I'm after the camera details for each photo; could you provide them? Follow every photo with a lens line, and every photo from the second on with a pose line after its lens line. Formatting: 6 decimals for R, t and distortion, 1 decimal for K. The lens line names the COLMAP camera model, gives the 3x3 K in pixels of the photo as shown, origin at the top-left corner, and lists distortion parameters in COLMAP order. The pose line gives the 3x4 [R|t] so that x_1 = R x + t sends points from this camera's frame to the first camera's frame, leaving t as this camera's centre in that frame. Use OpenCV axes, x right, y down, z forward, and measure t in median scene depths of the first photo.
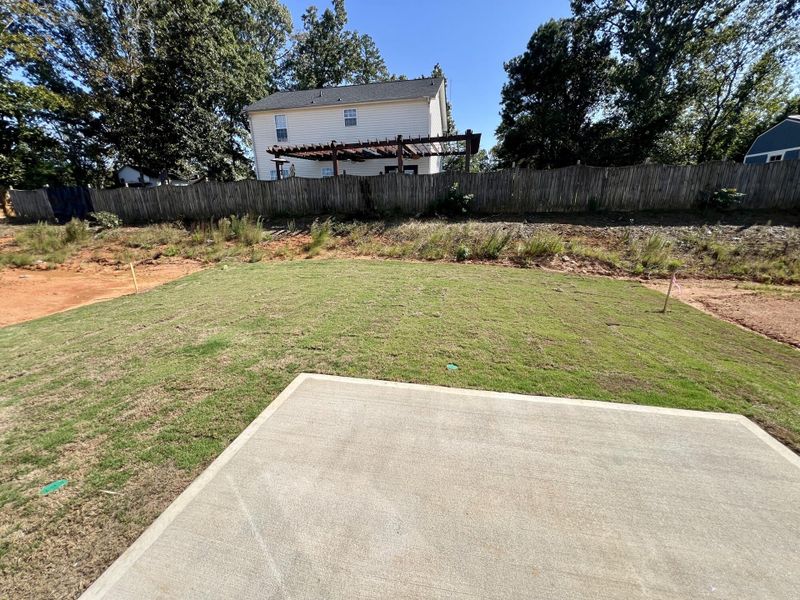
lens RADIAL K [[319.5, 0, 395.9], [0, 319.5, 299.6], [0, 0, 1]] dist [-0.000683, -0.000733]
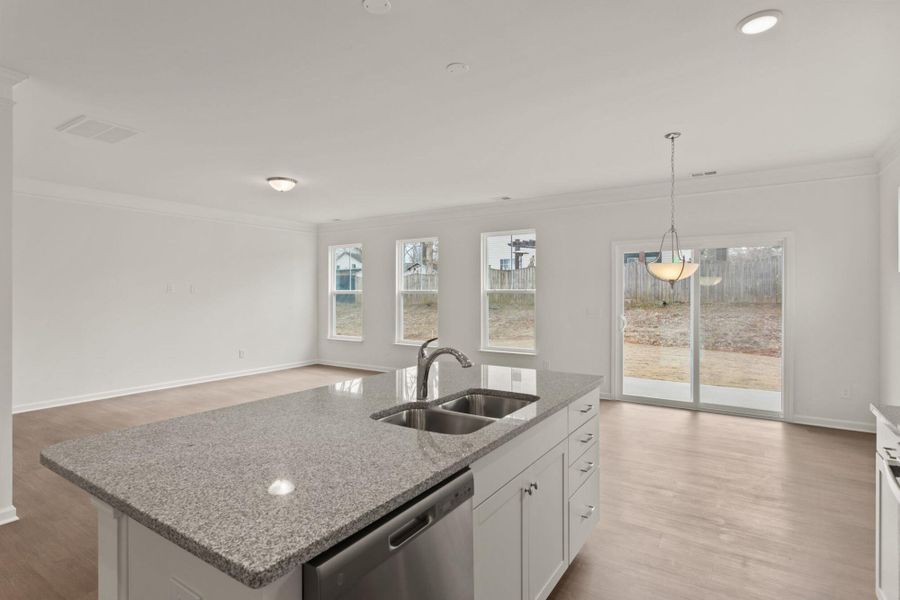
lens RADIAL K [[456.0, 0, 449.6], [0, 456.0, 295.2], [0, 0, 1]] dist [-0.001091, 0.001399]
pose [[0.926828, 0.015033, -0.375185, -0.010378], [-0.121536, 0.957420, -0.261871, 0.149084], [0.355273, 0.288308, 0.889191, -0.456600]]
